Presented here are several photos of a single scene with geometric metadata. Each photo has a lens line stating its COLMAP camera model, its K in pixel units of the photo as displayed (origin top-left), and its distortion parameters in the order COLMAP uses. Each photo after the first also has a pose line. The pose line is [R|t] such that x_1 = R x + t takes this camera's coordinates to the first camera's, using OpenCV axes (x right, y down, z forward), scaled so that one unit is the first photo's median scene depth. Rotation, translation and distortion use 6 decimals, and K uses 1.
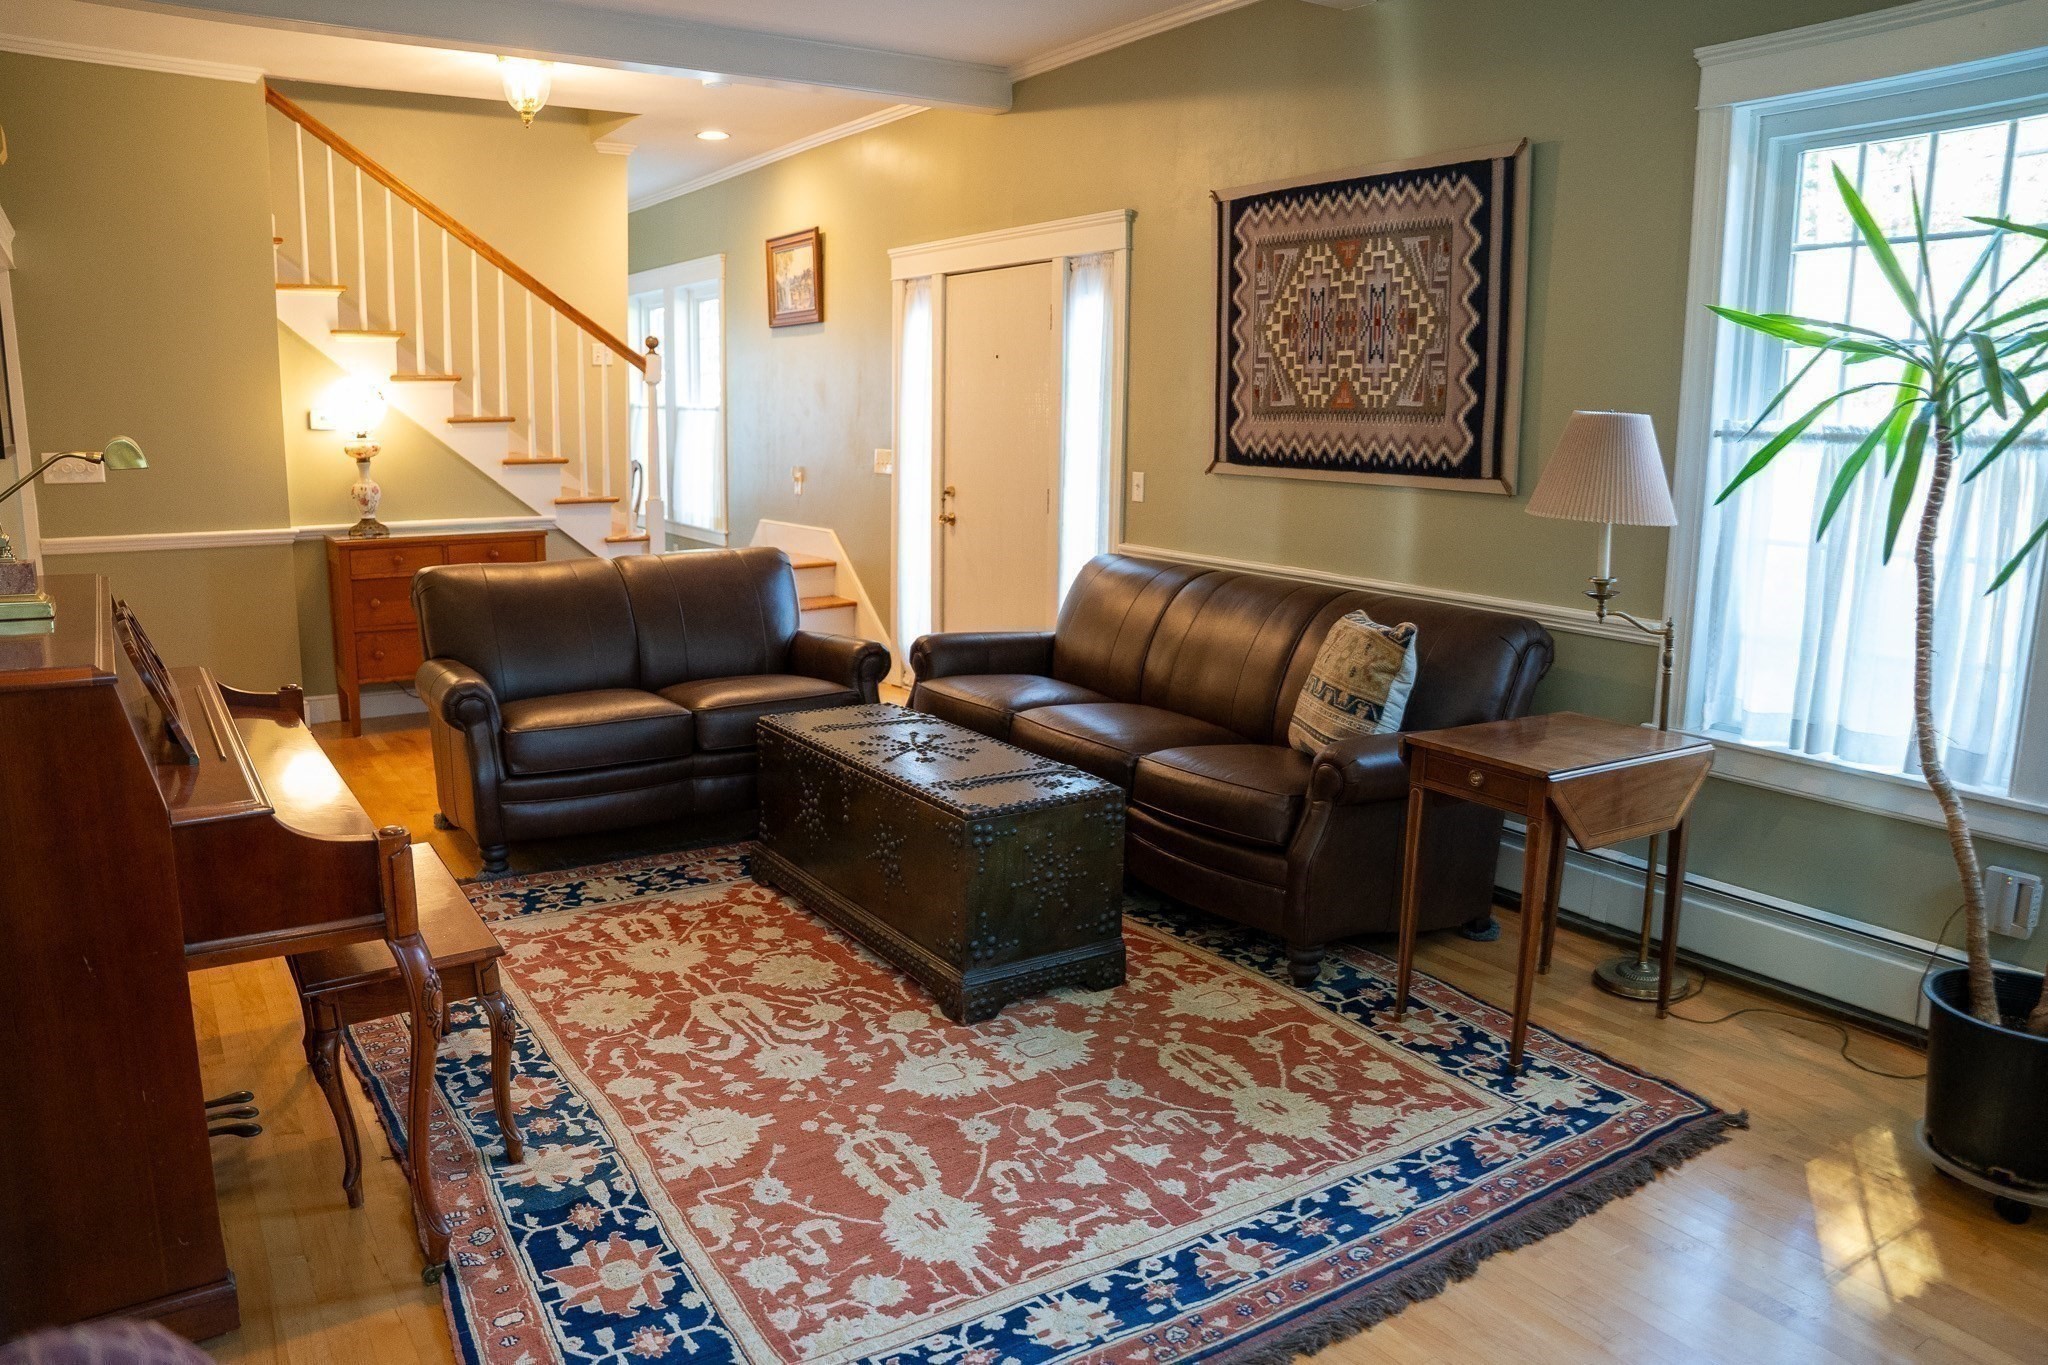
lens RADIAL K [[1447.4, 0, 1030.4], [0, 1447.4, 687.6], [0, 0, 1]] dist [-0.176110, 0.126473]
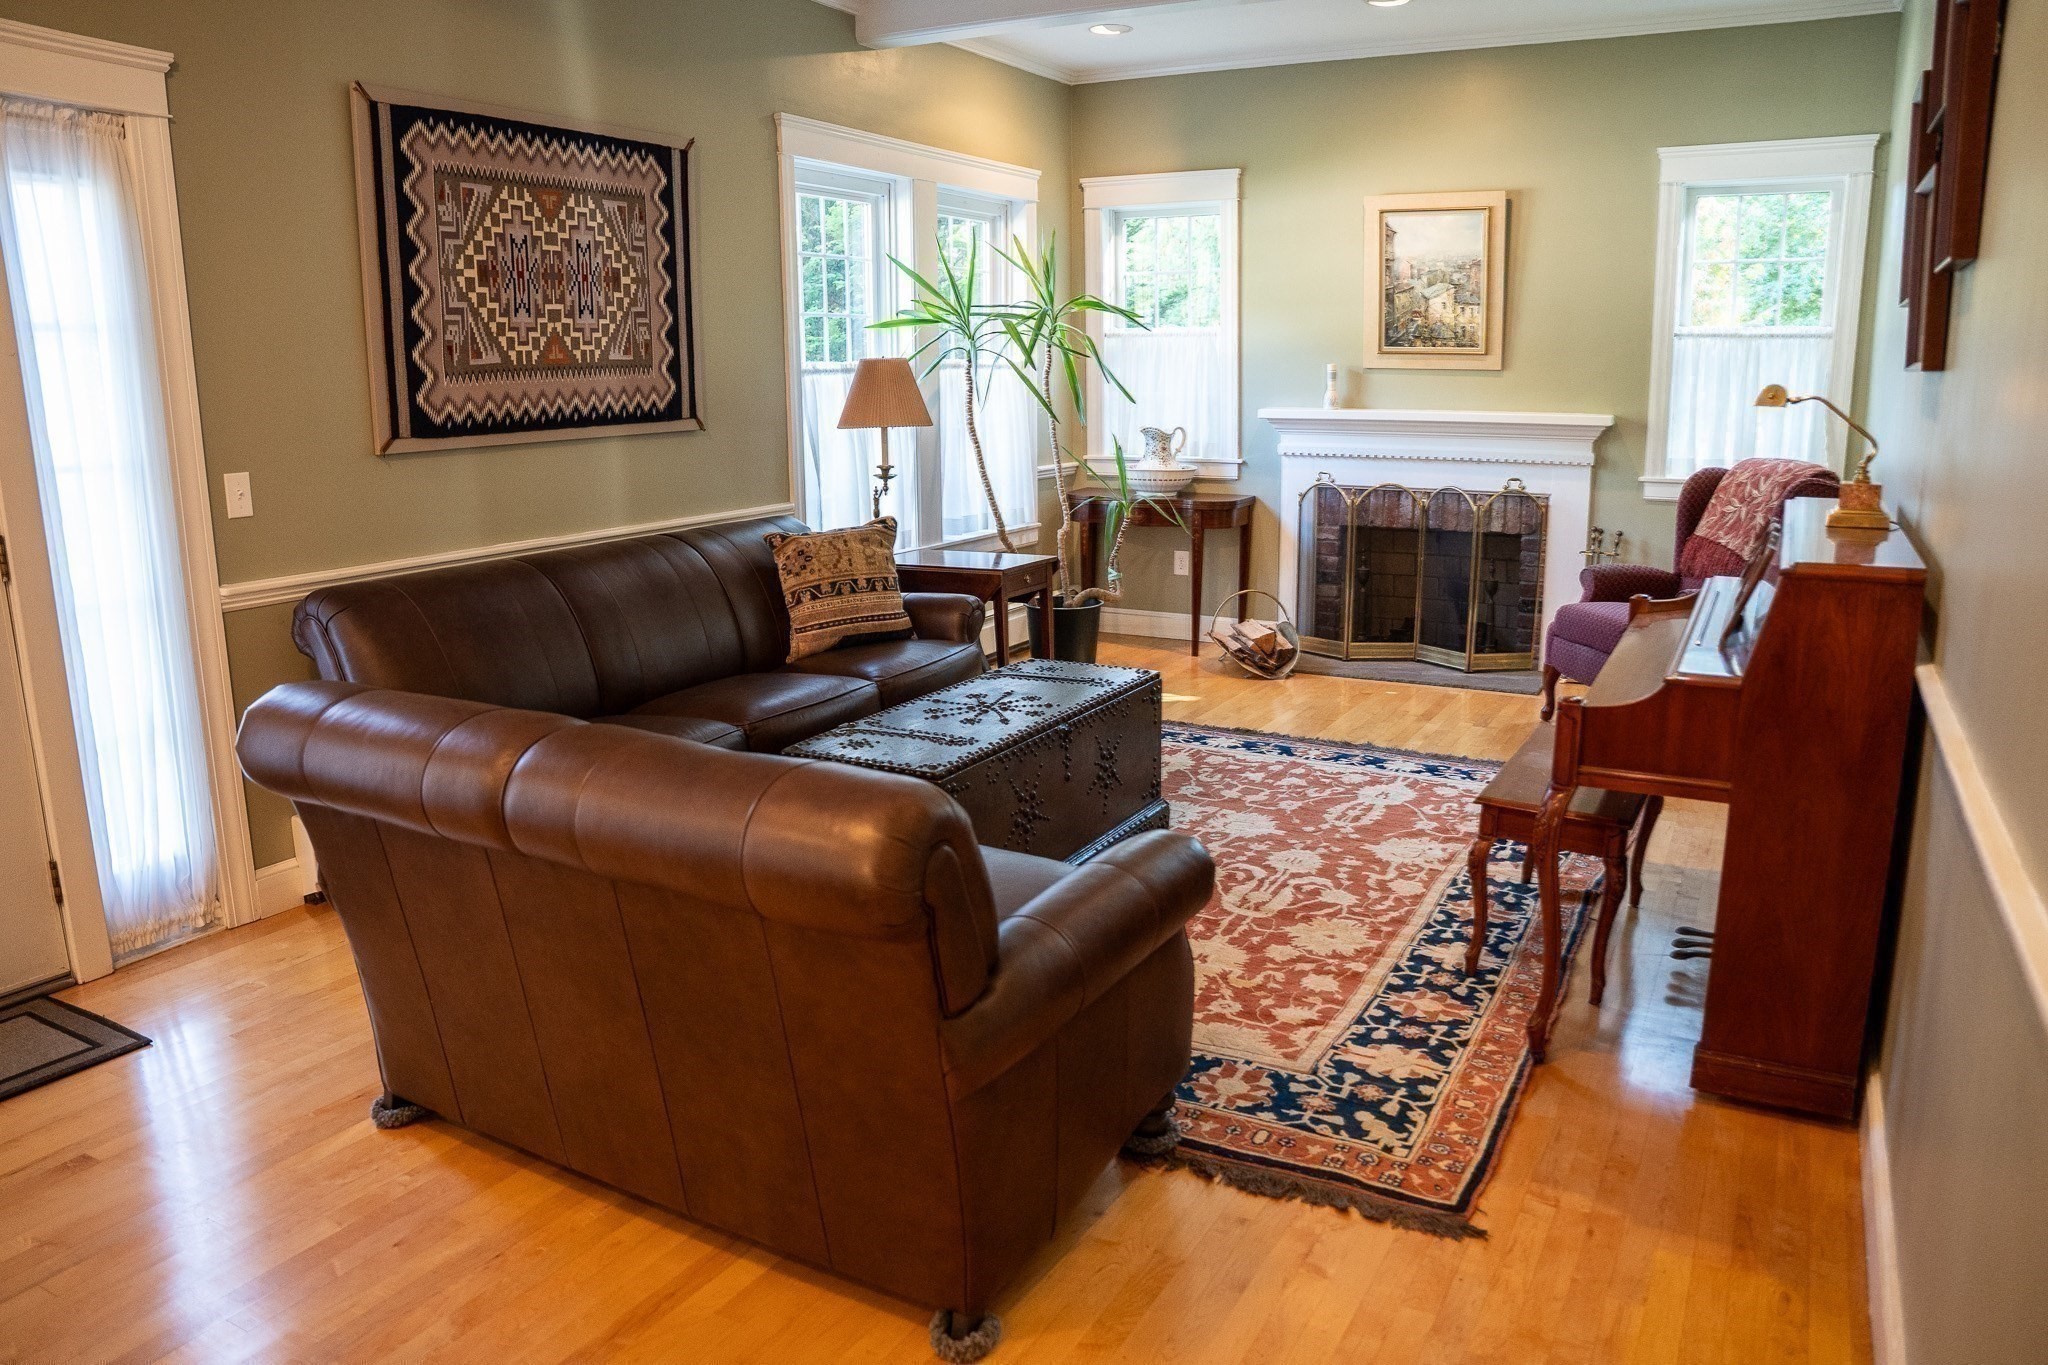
lens RADIAL K [[1447.4, 0, 1030.4], [0, 1447.4, 687.6], [0, 0, 1]] dist [-0.176110, 0.126473]
pose [[-0.466133, -0.198200, 0.862228, -0.848200], [0.171302, 0.935921, 0.307747, -0.243644], [-0.867972, 0.291152, -0.402311, 1.240312]]
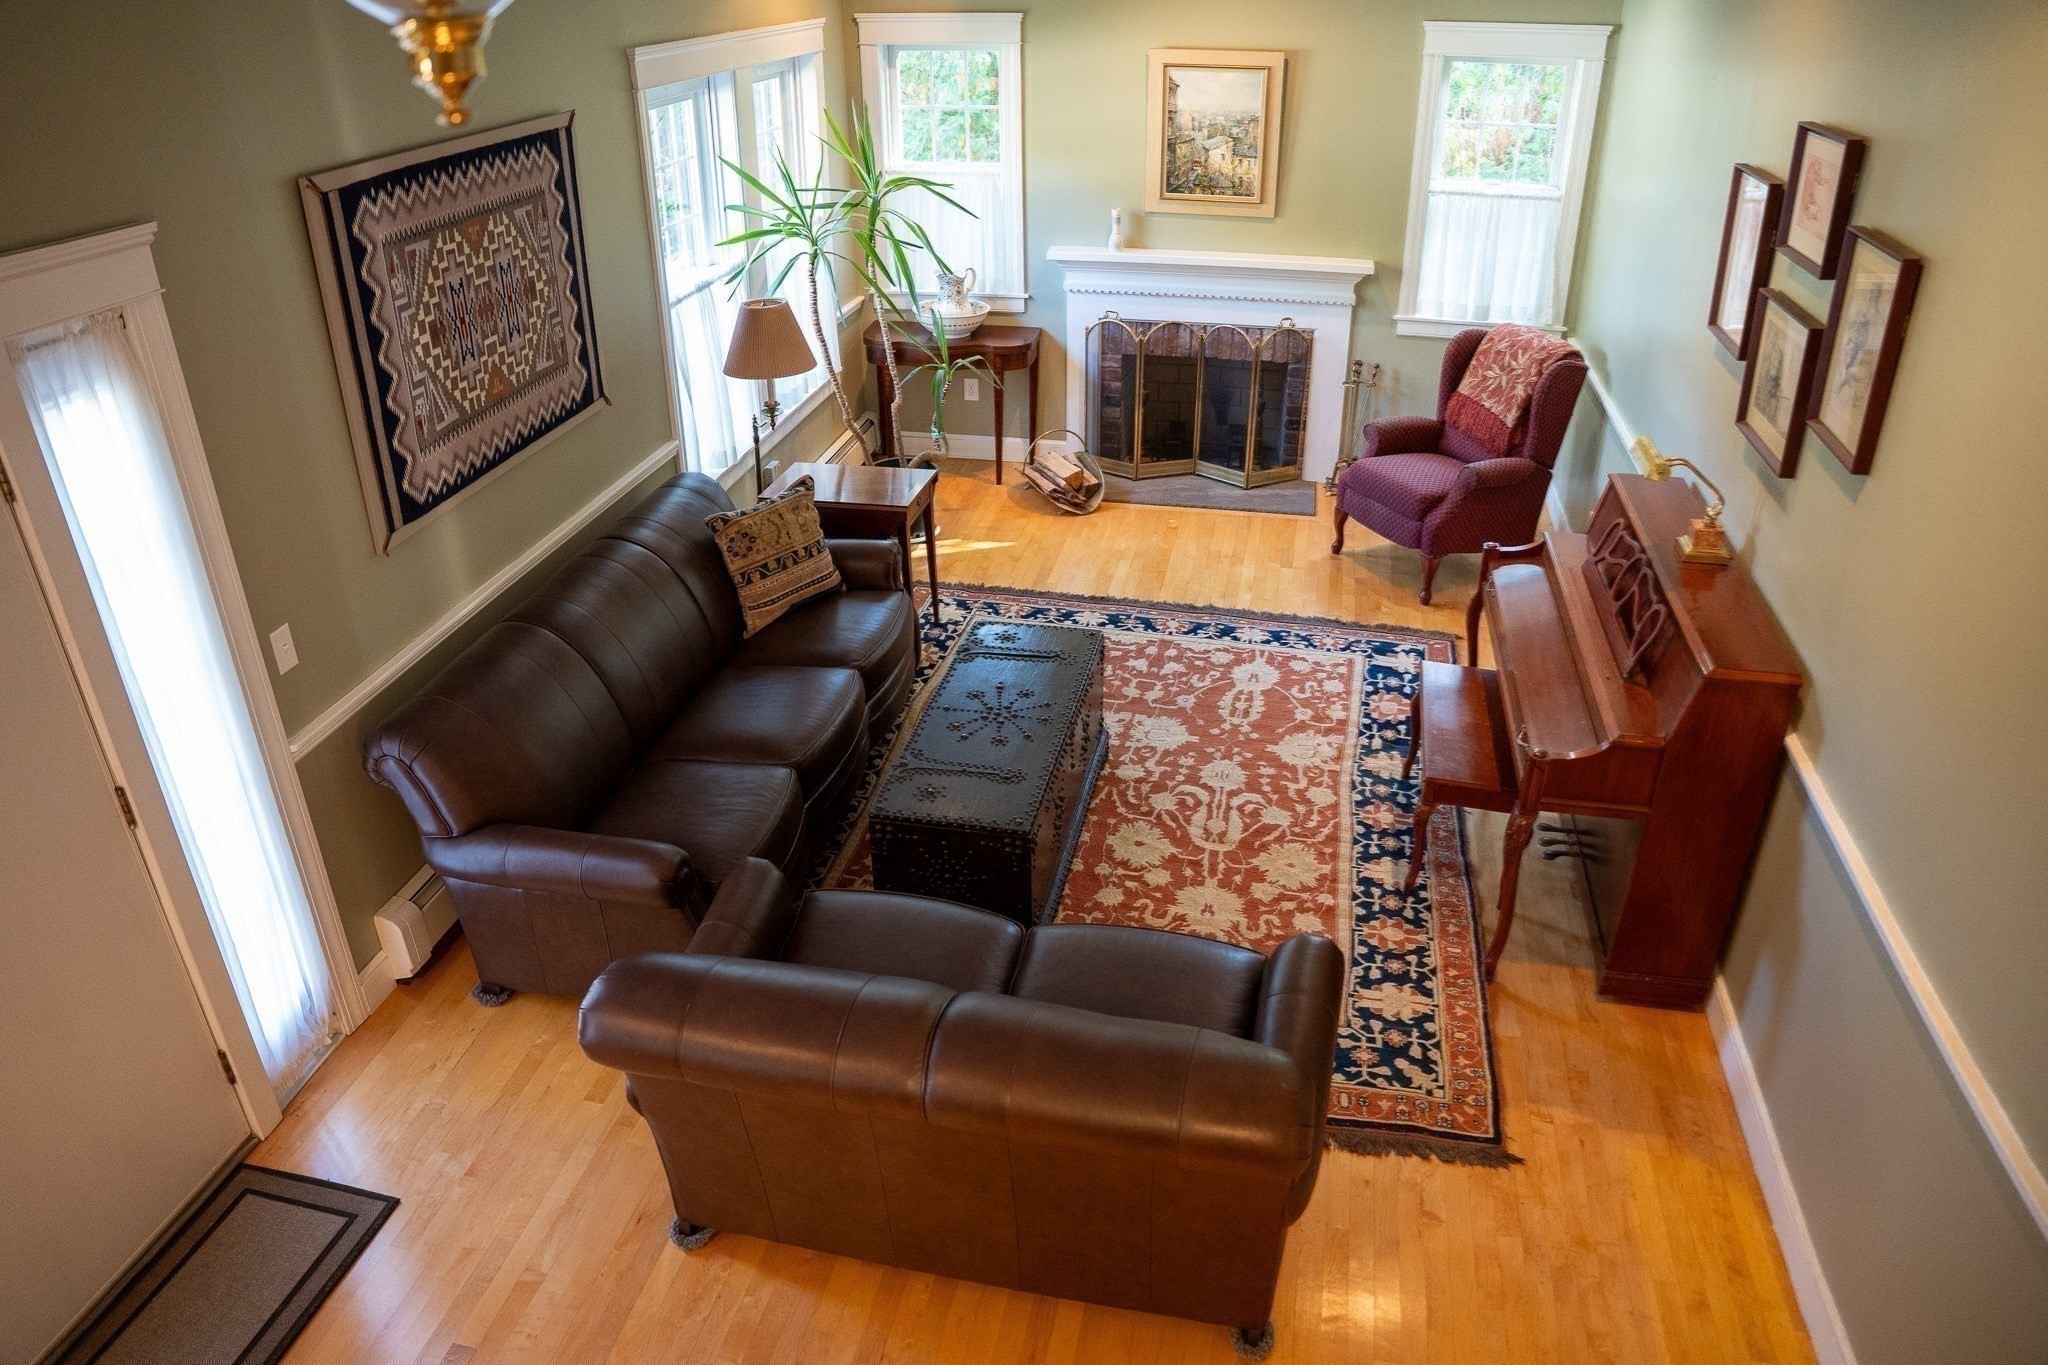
lens RADIAL K [[1399.6, 0, 1024.0], [0, 1399.6, 682.5], [0, 0, 1]] dist [-0.172631, 0.113894]
pose [[-0.702089, -0.345714, 0.622537, -0.692741], [0.133655, 0.794725, 0.592071, -0.565245], [-0.699433, 0.498892, -0.511762, 1.392123]]
